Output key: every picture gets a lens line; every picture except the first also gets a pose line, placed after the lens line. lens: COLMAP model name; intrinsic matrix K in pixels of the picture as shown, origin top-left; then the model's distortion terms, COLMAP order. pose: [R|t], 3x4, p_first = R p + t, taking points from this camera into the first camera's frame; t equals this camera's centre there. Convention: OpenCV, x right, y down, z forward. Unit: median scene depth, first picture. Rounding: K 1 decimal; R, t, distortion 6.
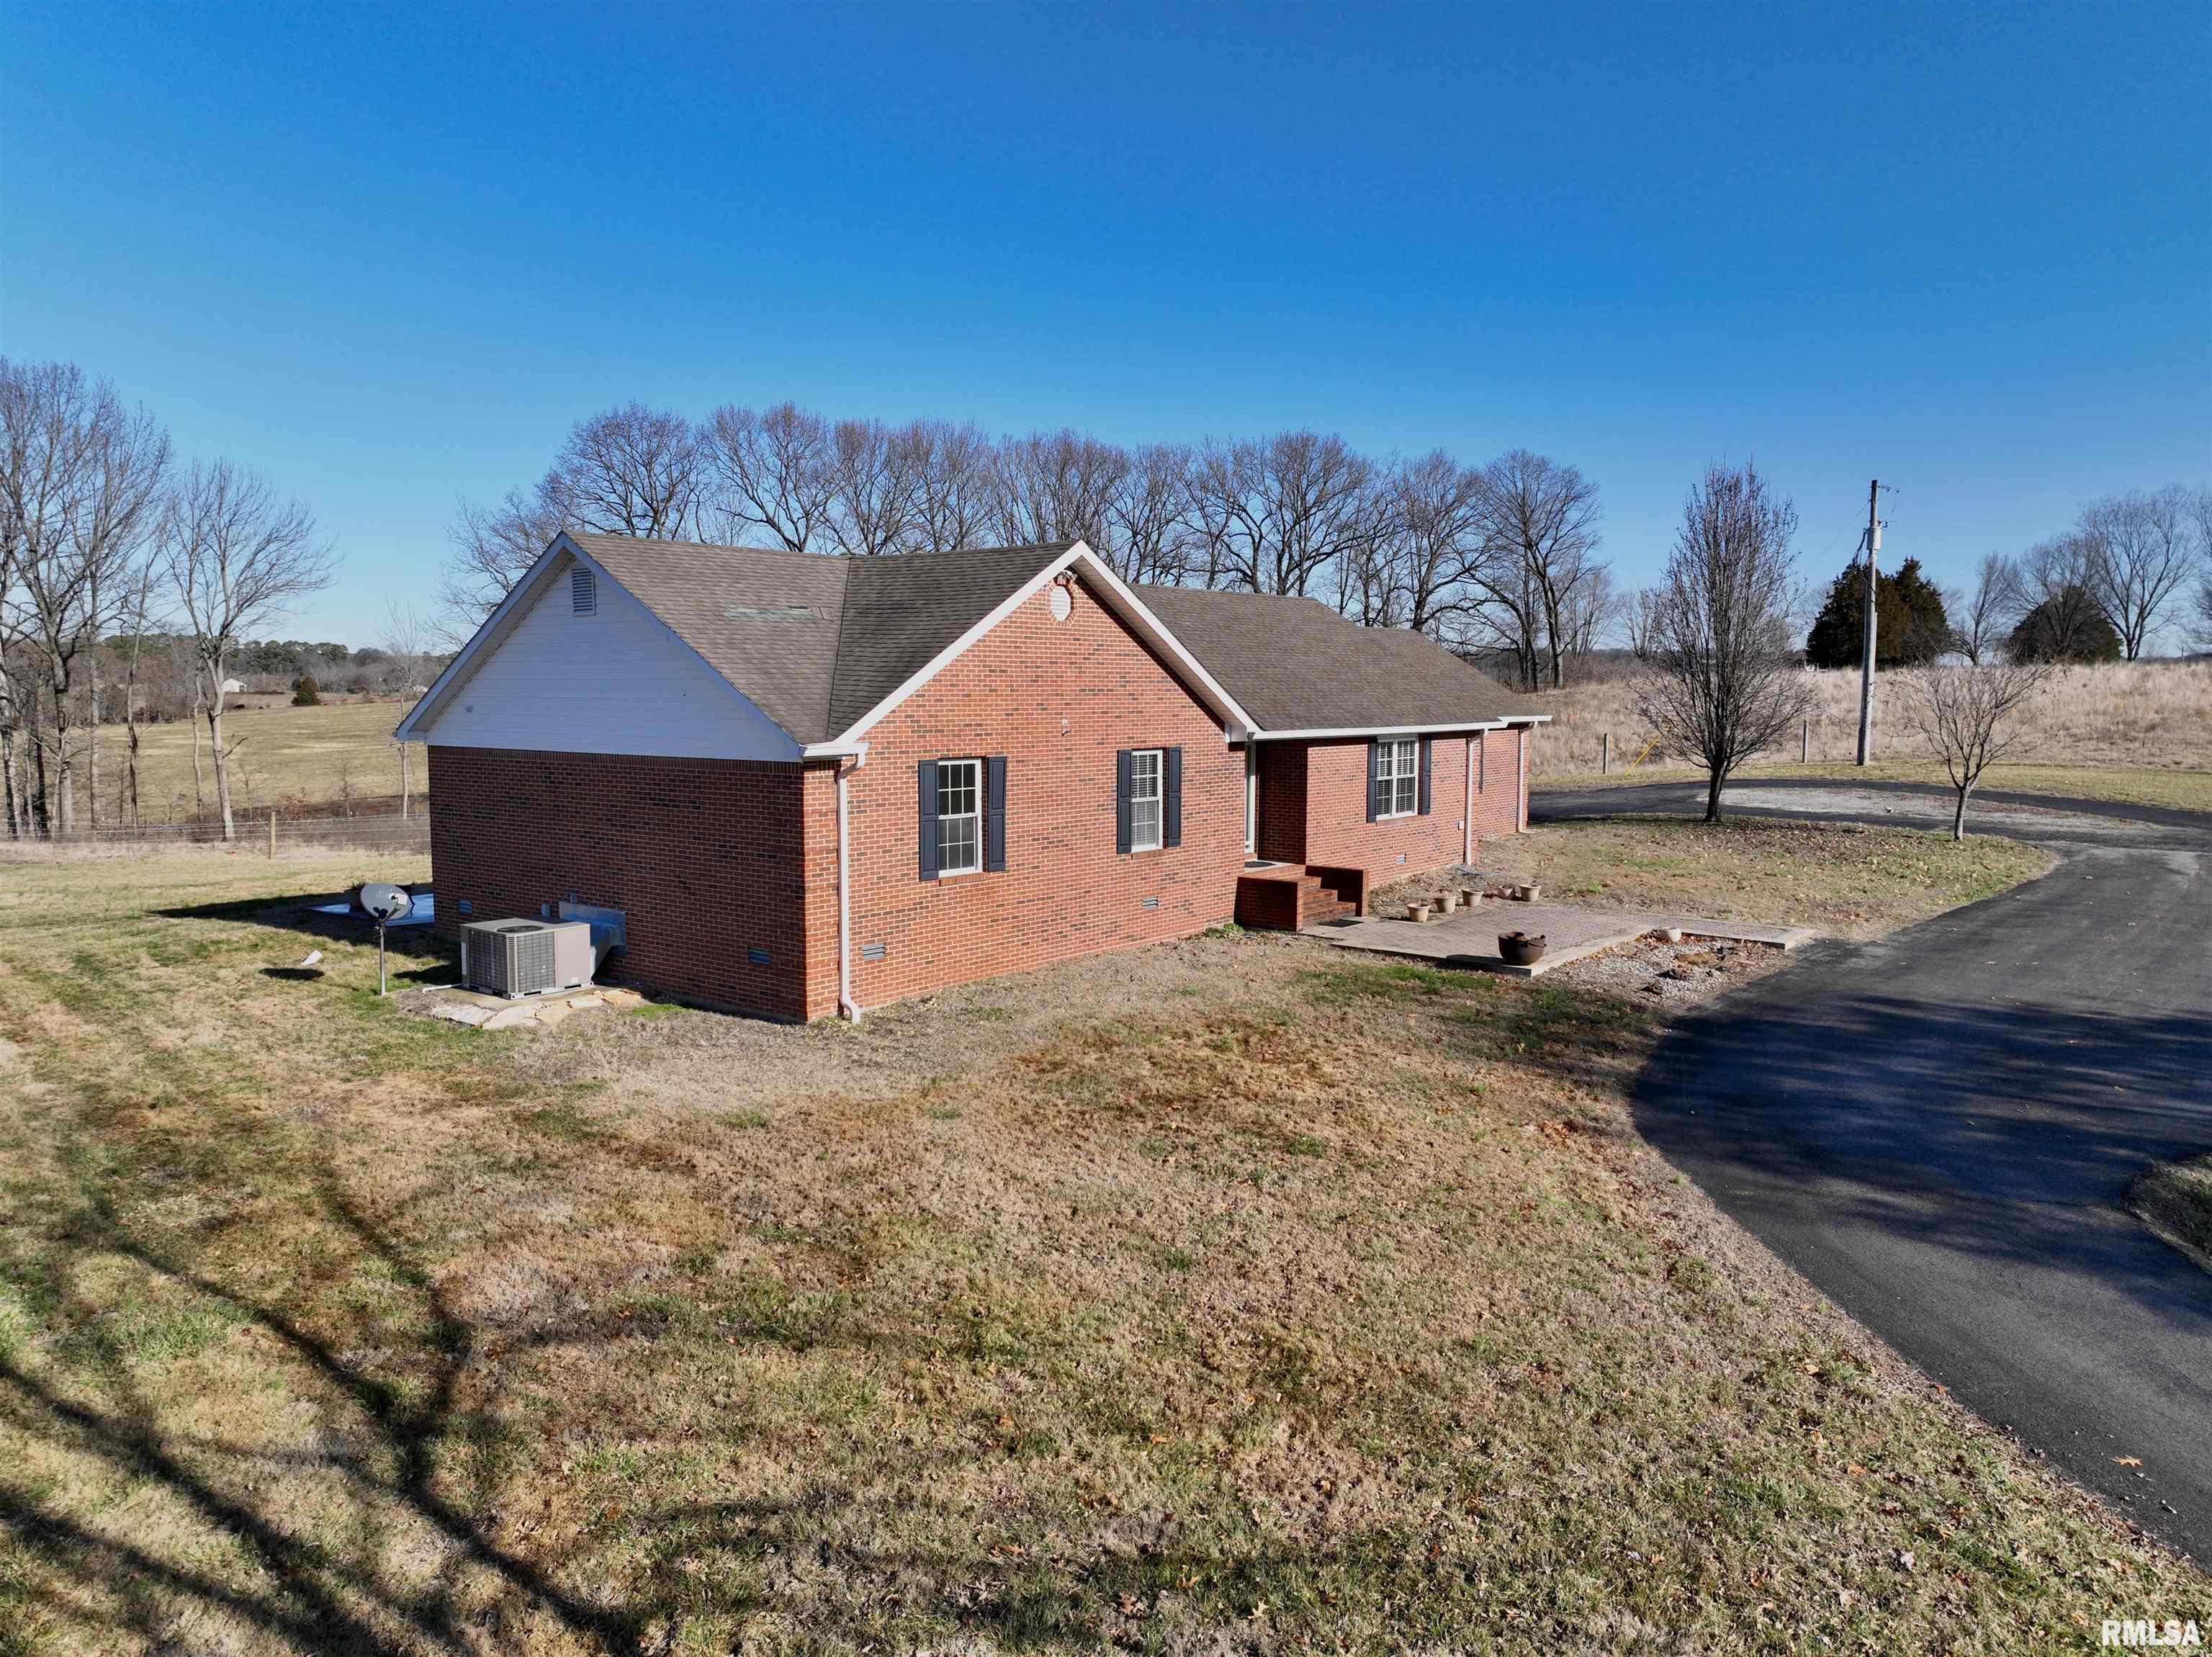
lens RADIAL K [[1551.9, 0, 1107.1], [0, 1551.9, 833.6], [0, 0, 1]] dist [0.005460, 0.000935]
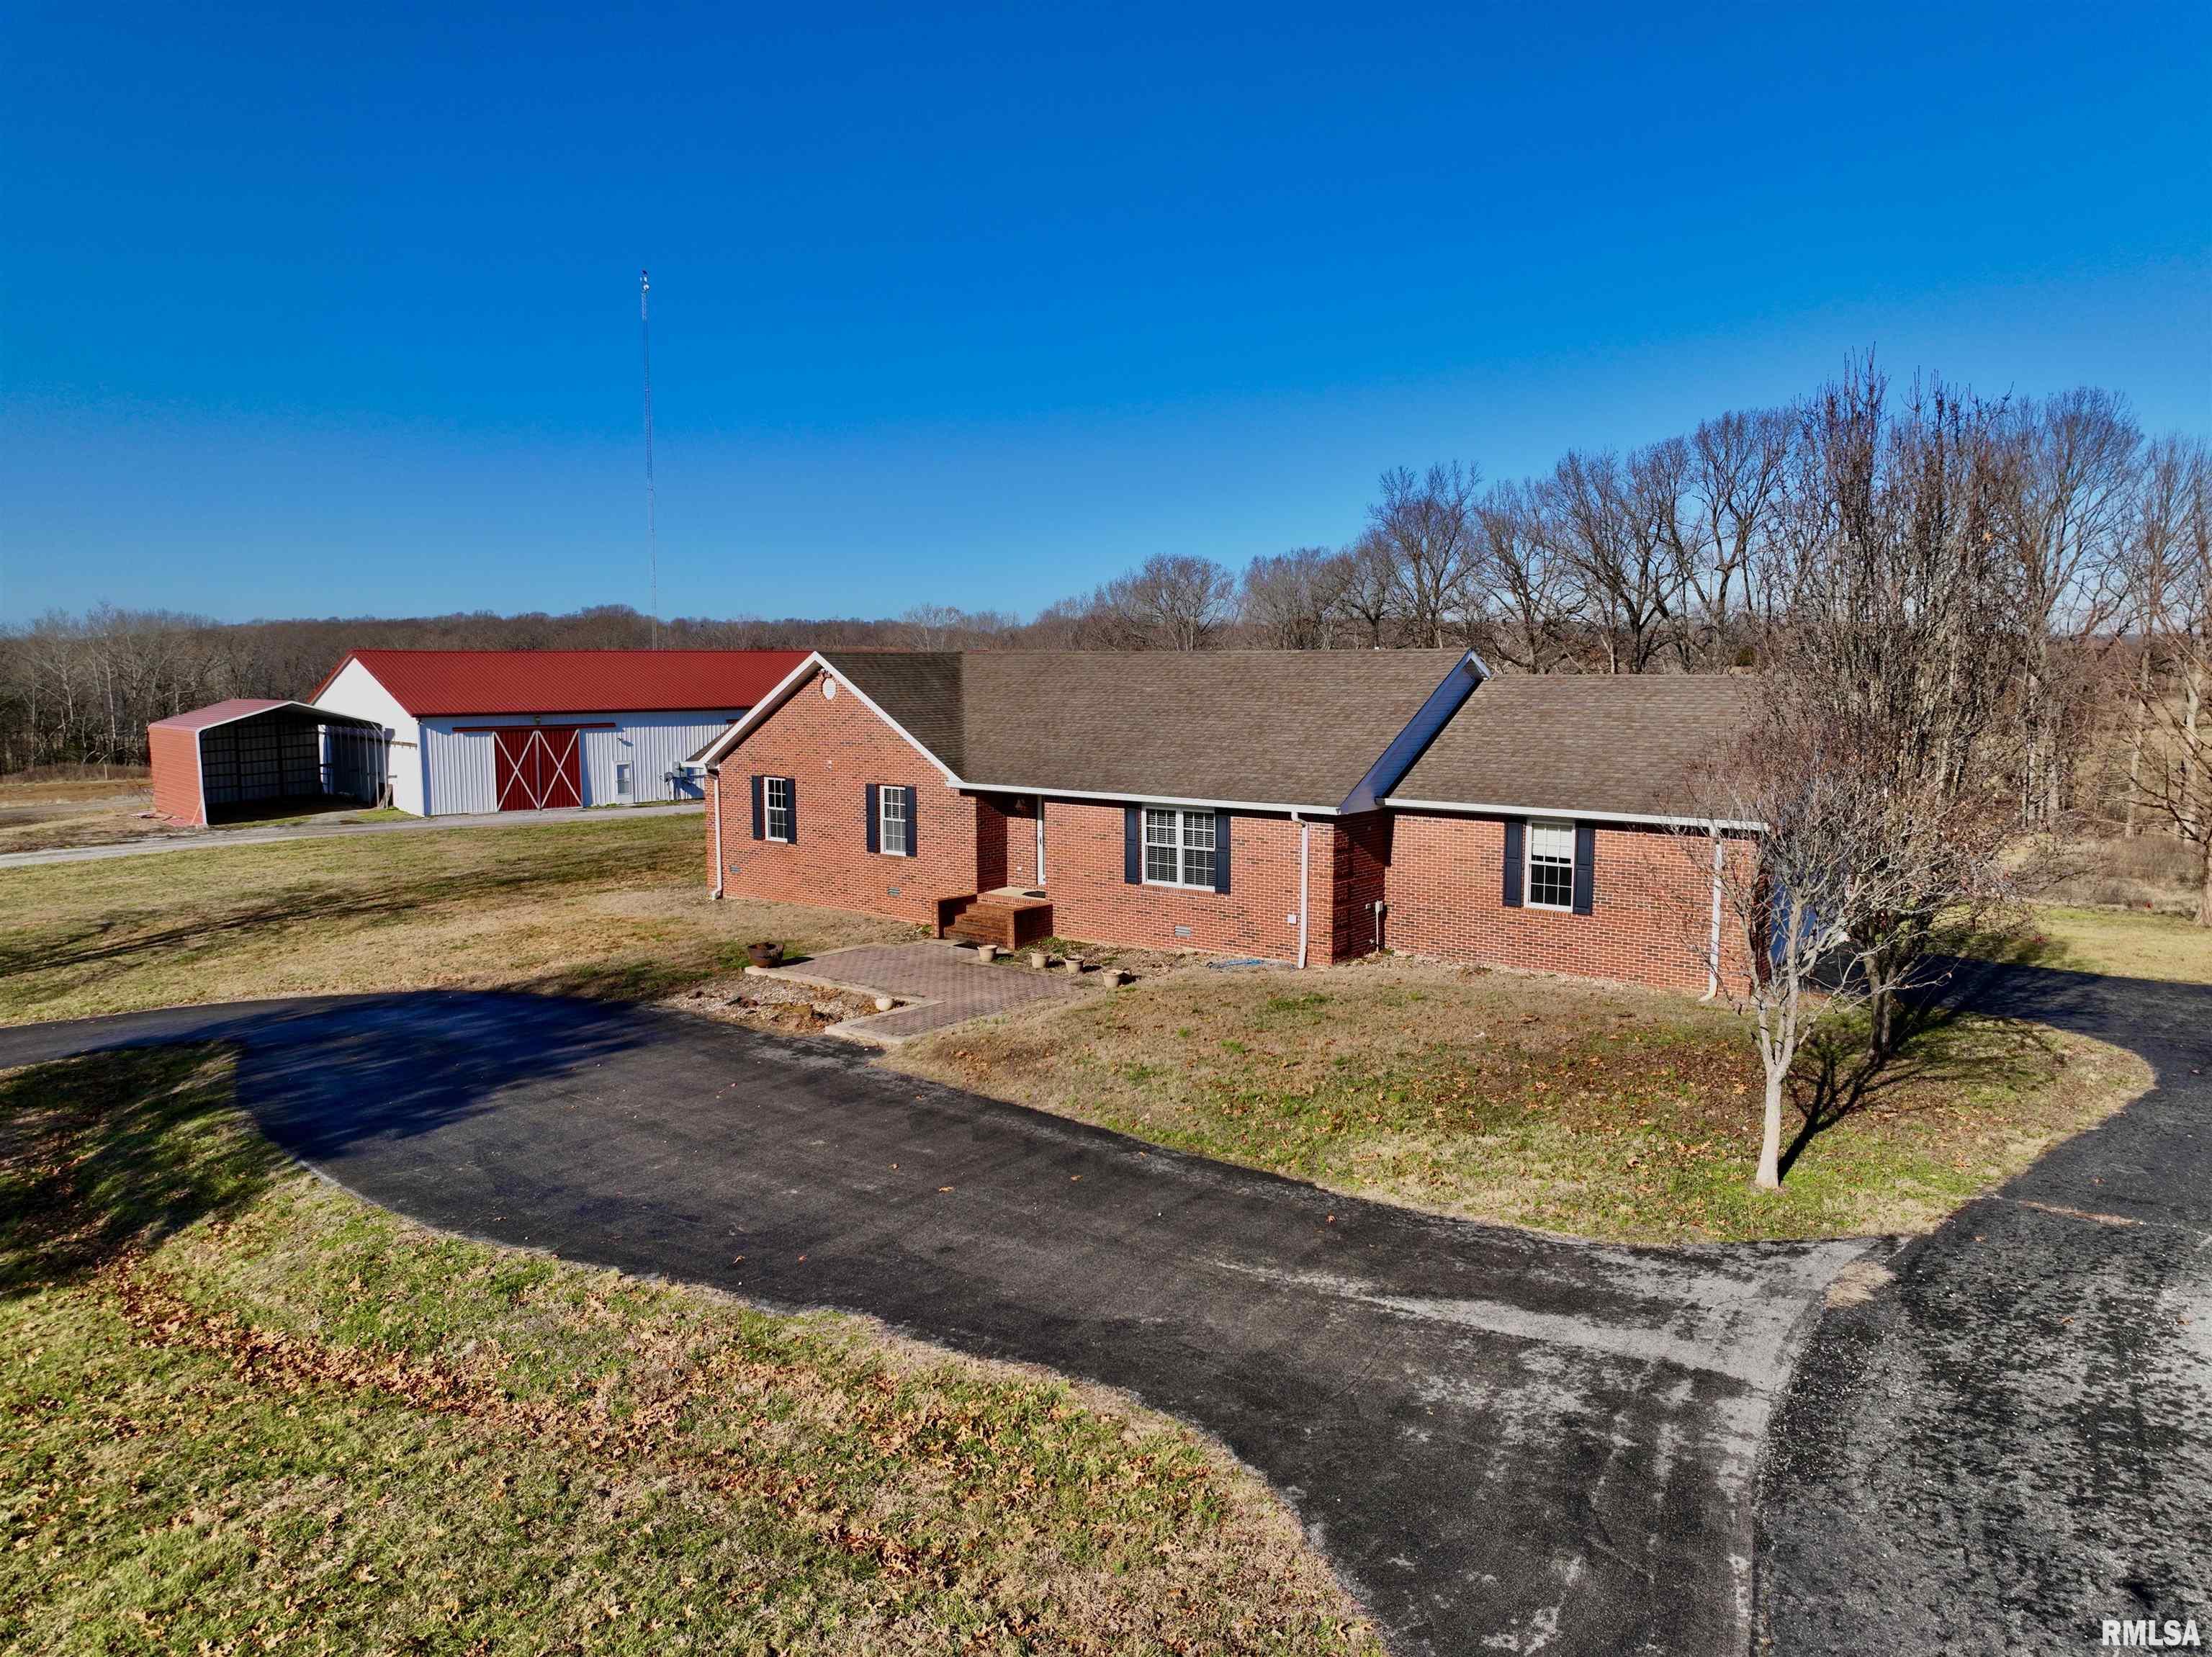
lens RADIAL K [[1551.9, 0, 1107.1], [0, 1551.9, 833.6], [0, 0, 1]] dist [0.005460, 0.000935]
pose [[-0.018146, 0.111423, -0.993607, 1.205179], [-0.089080, 0.989639, 0.112605, -0.156663], [0.995859, 0.090554, -0.008032, 0.989568]]
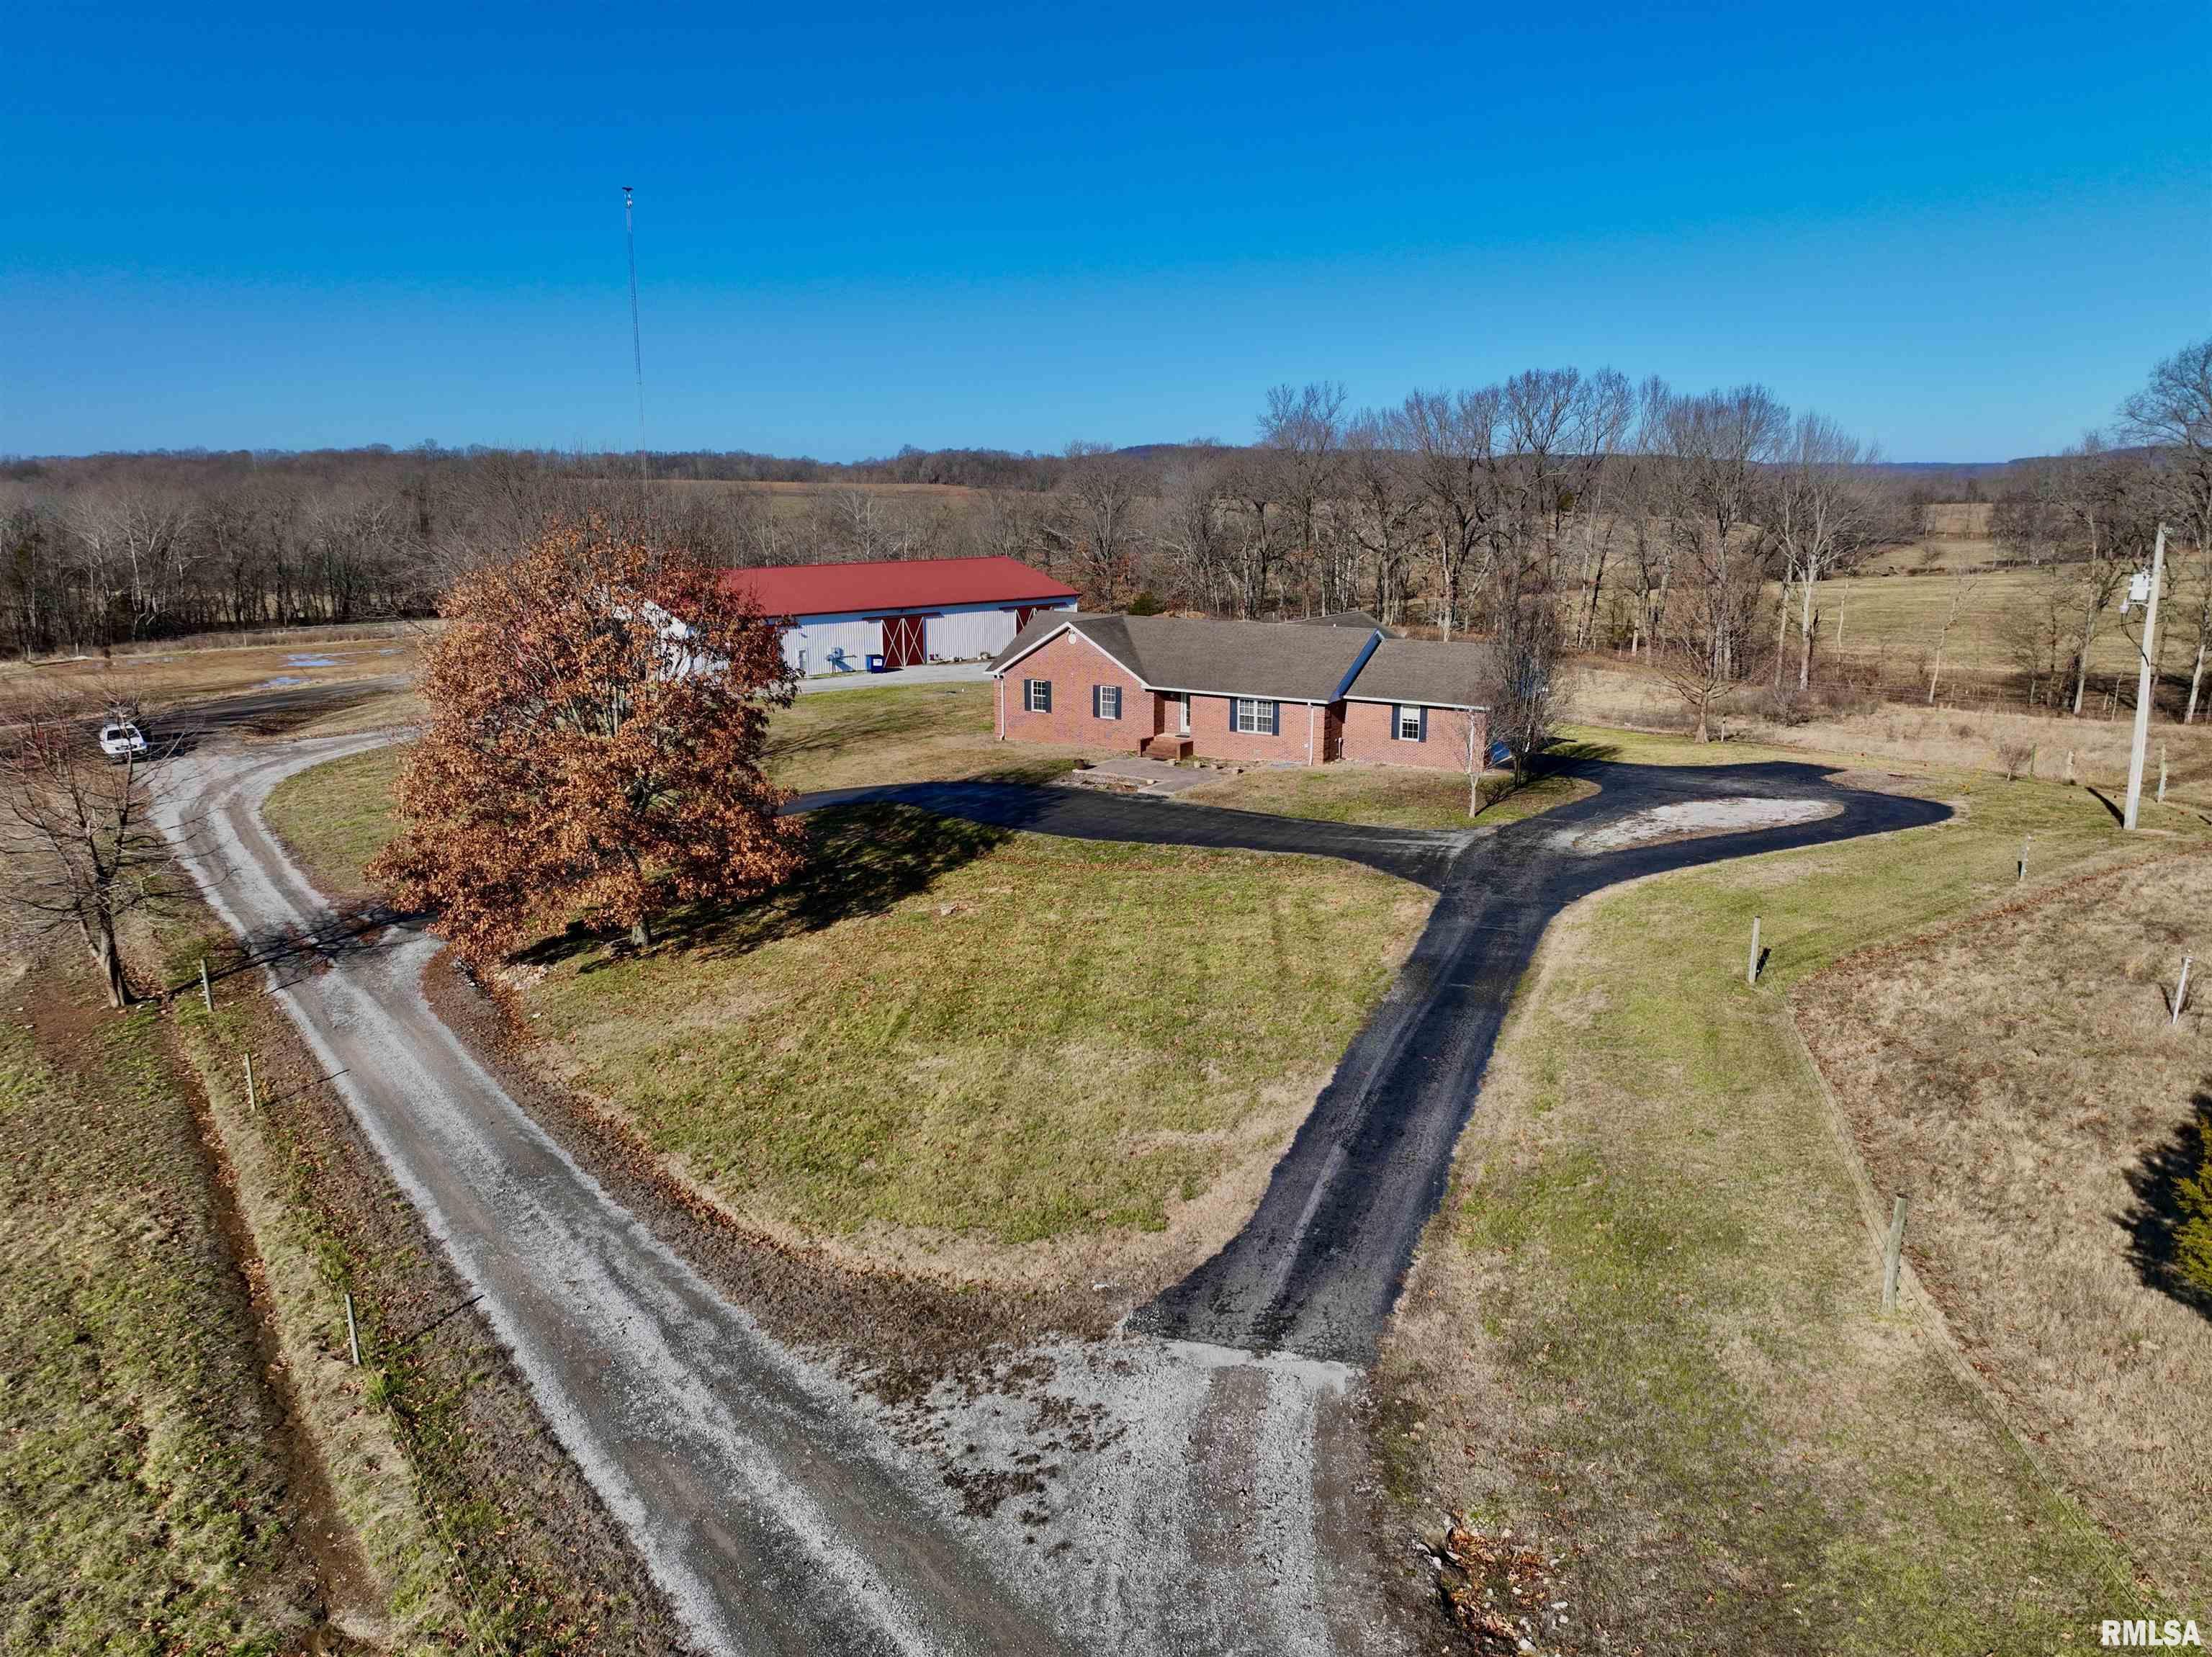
lens RADIAL K [[1551.9, 0, 1107.1], [0, 1551.9, 833.6], [0, 0, 1]] dist [0.005460, 0.000935]
pose [[0.081779, 0.218696, -0.972360, 2.547134], [-0.090988, 0.973192, 0.211231, -0.345946], [0.992488, 0.071199, 0.099486, 0.575932]]
